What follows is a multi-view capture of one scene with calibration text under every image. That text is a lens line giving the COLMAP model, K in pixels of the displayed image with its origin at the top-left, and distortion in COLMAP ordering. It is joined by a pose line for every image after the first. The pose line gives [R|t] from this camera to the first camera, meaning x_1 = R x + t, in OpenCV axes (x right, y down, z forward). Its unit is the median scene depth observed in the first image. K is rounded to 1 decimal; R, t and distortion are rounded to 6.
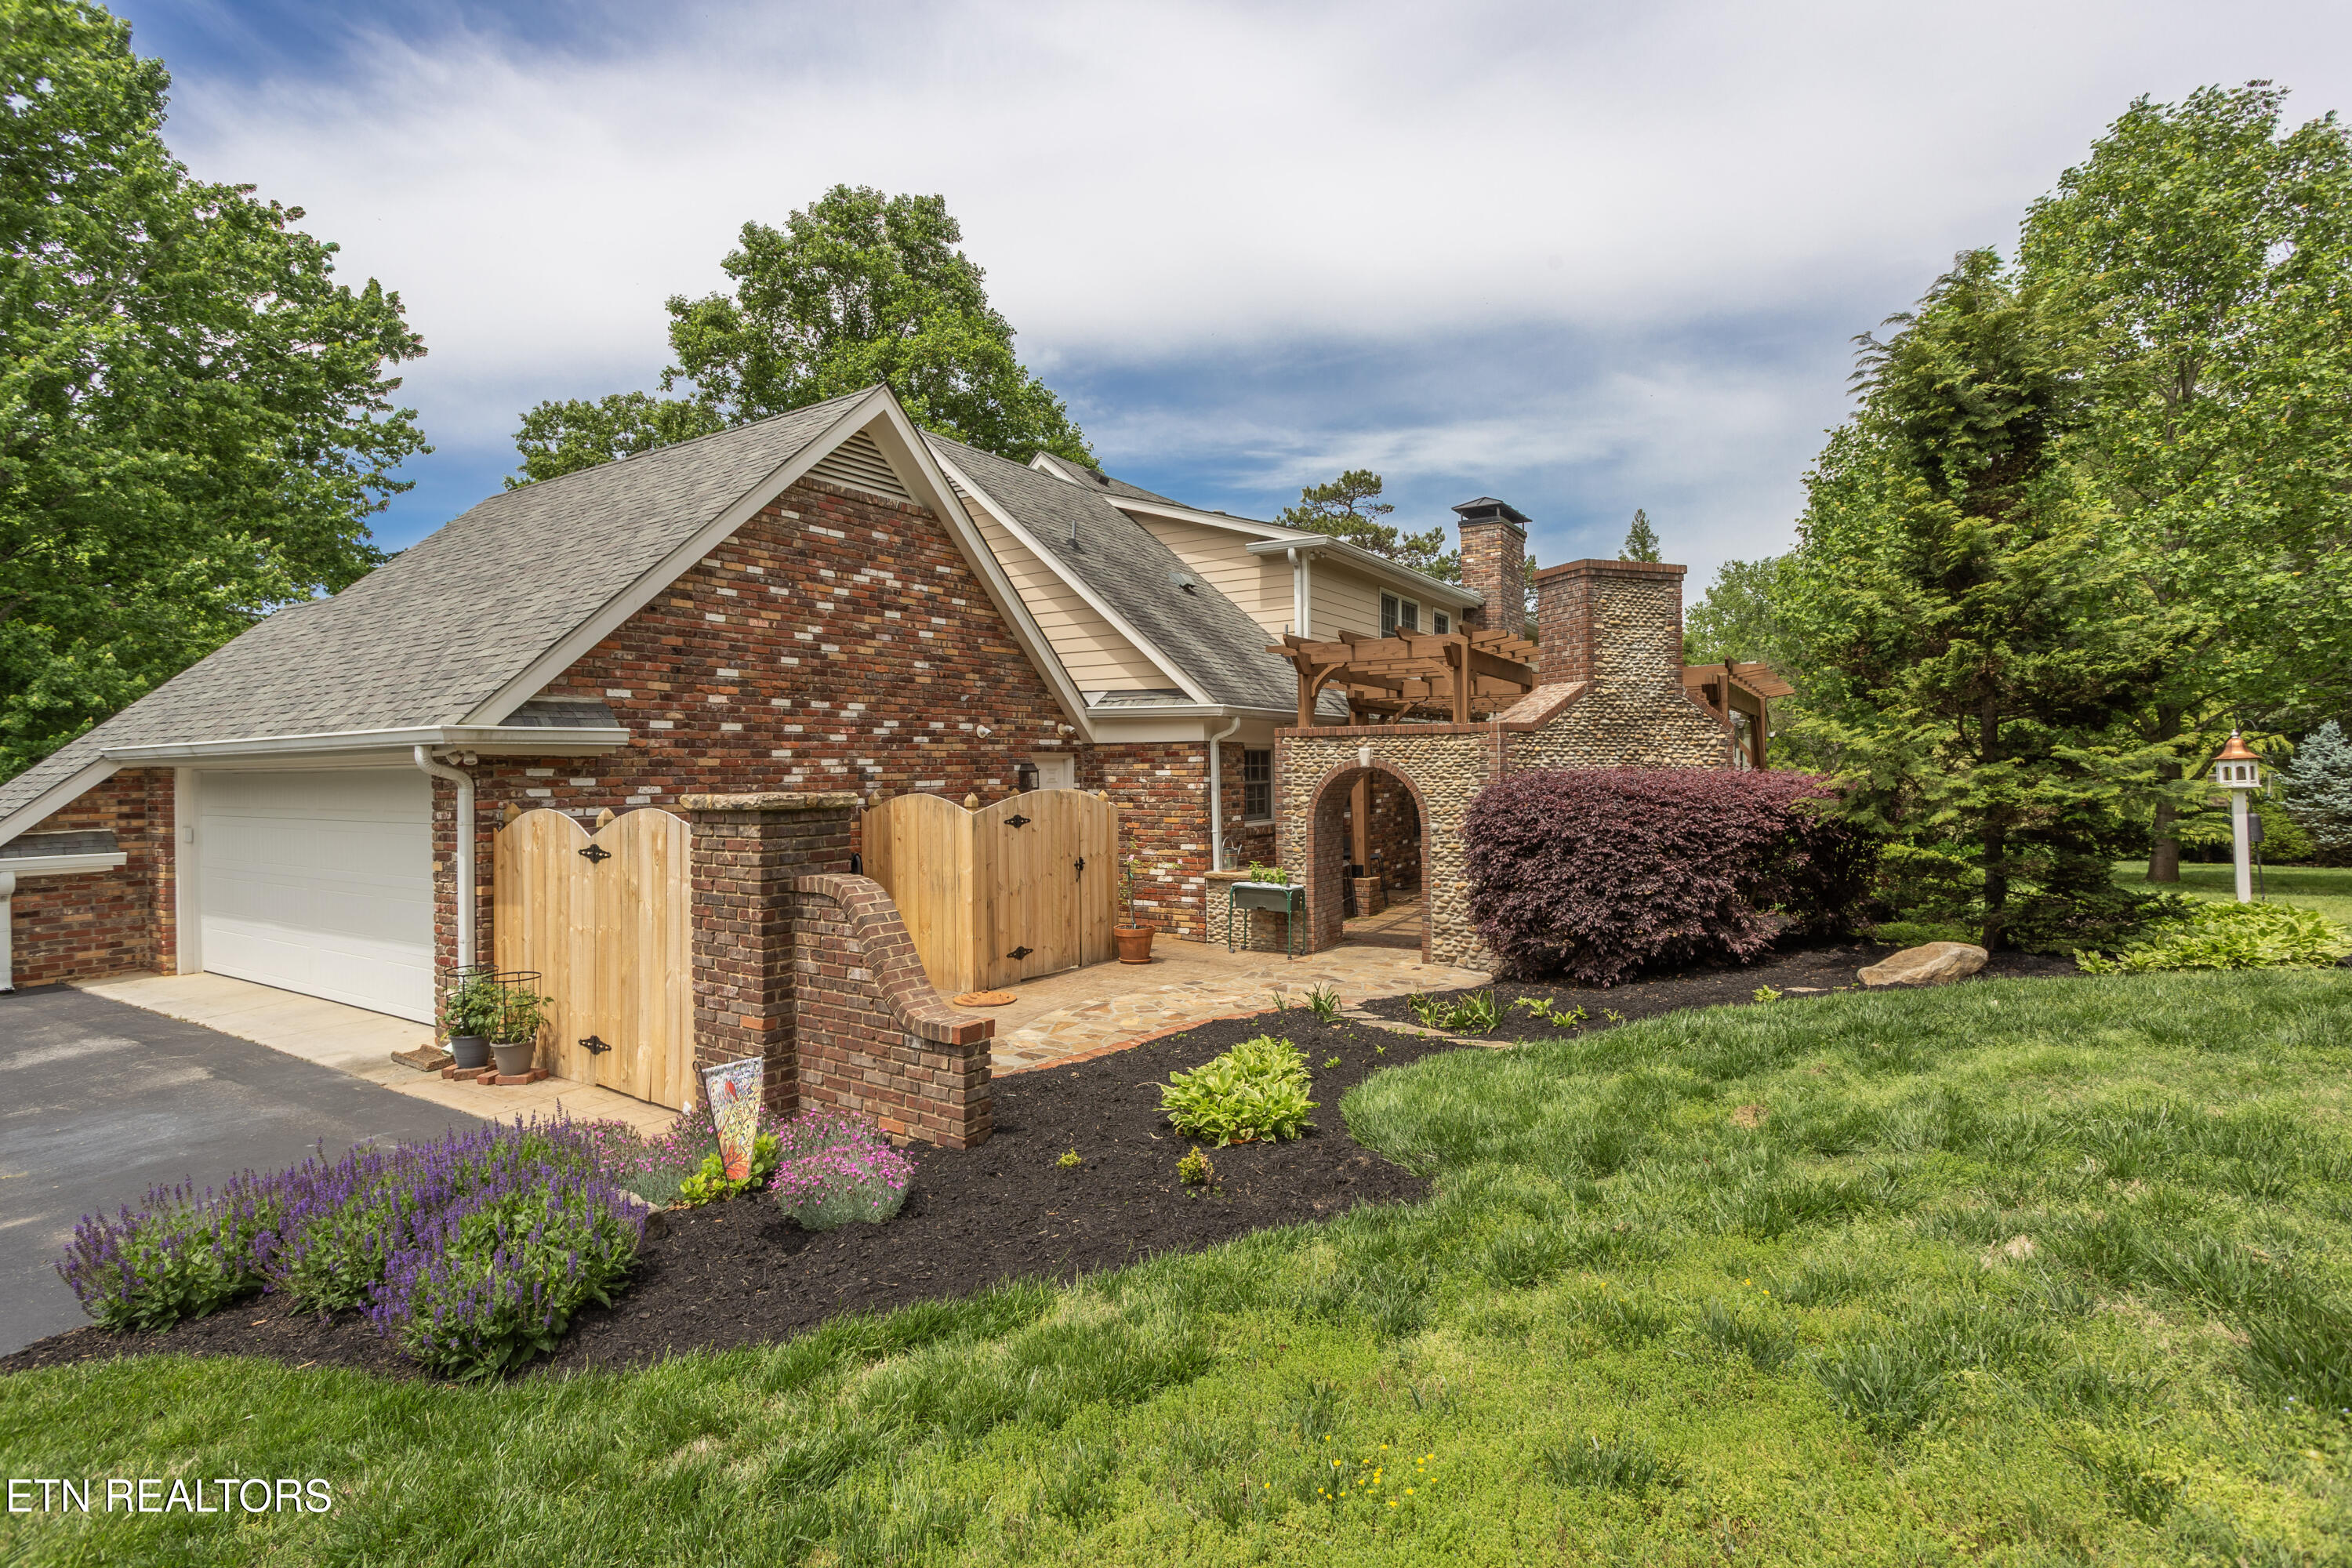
lens RADIAL K [[1141.1, 0, 1172.1], [0, 1141.1, 768.6], [0, 0, 1]] dist [-0.003422, 0.001245]
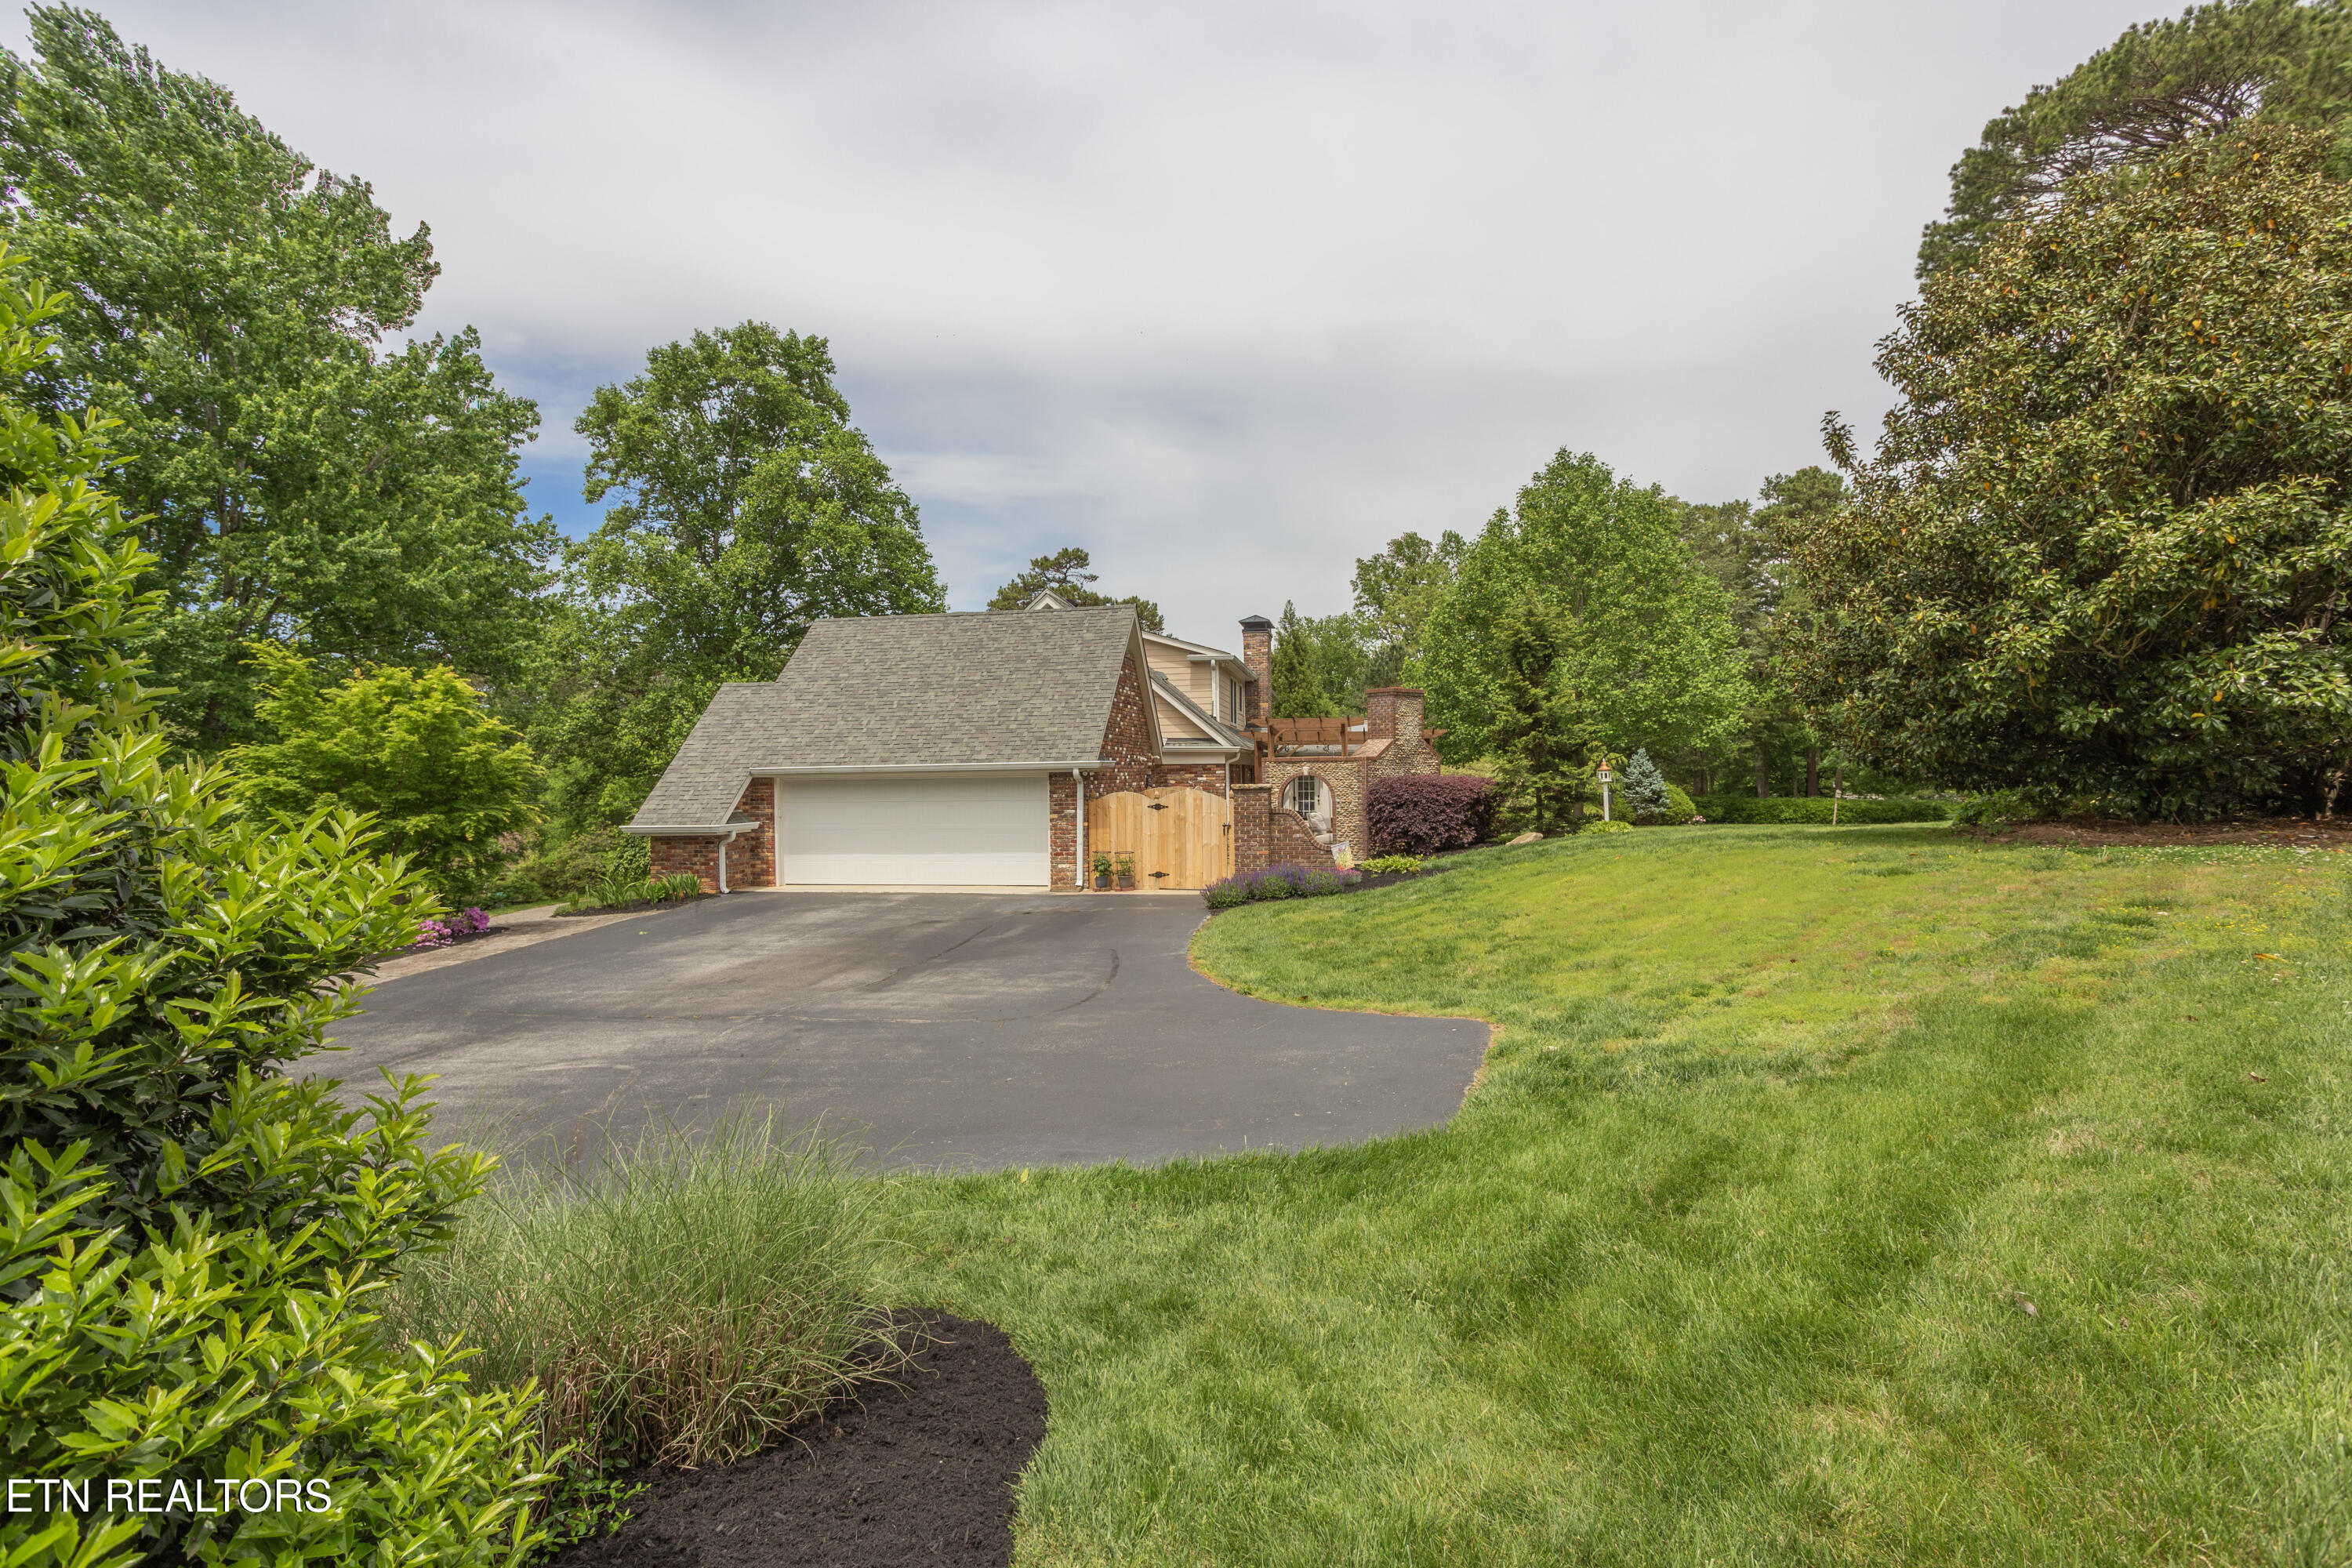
lens RADIAL K [[1141.1, 0, 1183.5], [0, 1141.1, 780.5], [0, 0, 1]] dist [-0.003422, 0.001245]
pose [[0.920391, -0.007304, 0.390930, -0.927112], [0.006343, 0.999973, 0.003750, -0.001293], [-0.390947, -0.000972, 0.920413, -0.977432]]
